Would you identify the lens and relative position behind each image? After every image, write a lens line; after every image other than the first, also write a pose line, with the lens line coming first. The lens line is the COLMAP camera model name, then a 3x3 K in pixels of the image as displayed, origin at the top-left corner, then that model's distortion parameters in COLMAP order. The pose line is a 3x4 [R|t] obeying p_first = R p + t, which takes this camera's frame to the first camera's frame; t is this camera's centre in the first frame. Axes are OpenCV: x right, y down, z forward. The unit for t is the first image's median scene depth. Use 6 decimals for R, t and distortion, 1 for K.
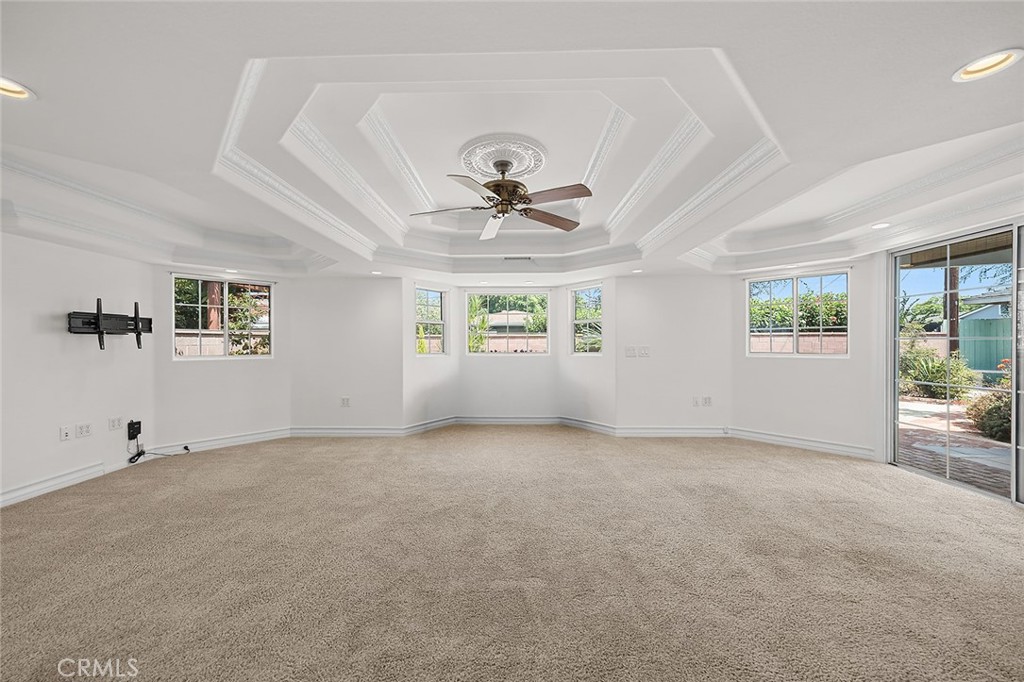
lens RADIAL K [[372.3, 0, 509.1], [0, 372.3, 345.9], [0, 0, 1]] dist [-0.001298, 0.000005]
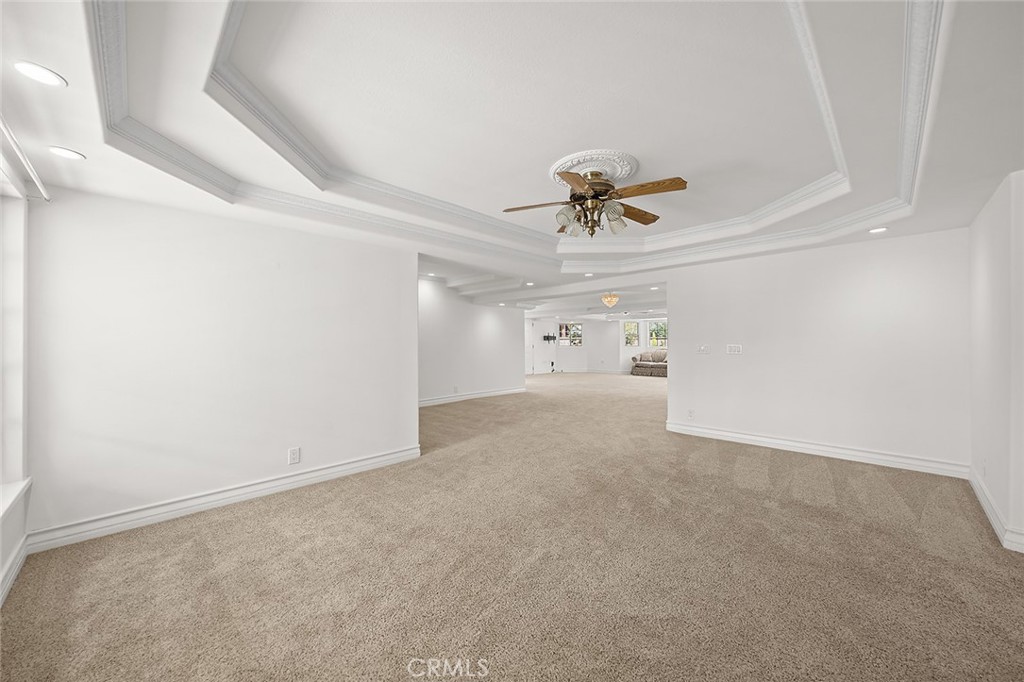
lens RADIAL K [[380.2, 0, 508.3], [0, 380.2, 342.0], [0, 0, 1]] dist [-0.001059, -0.000023]
pose [[0.717238, 0.000105, -0.696828, 1.367075], [-0.001834, 0.999997, -0.001737, -0.003049], [0.696826, 0.002524, 0.717236, -2.060464]]
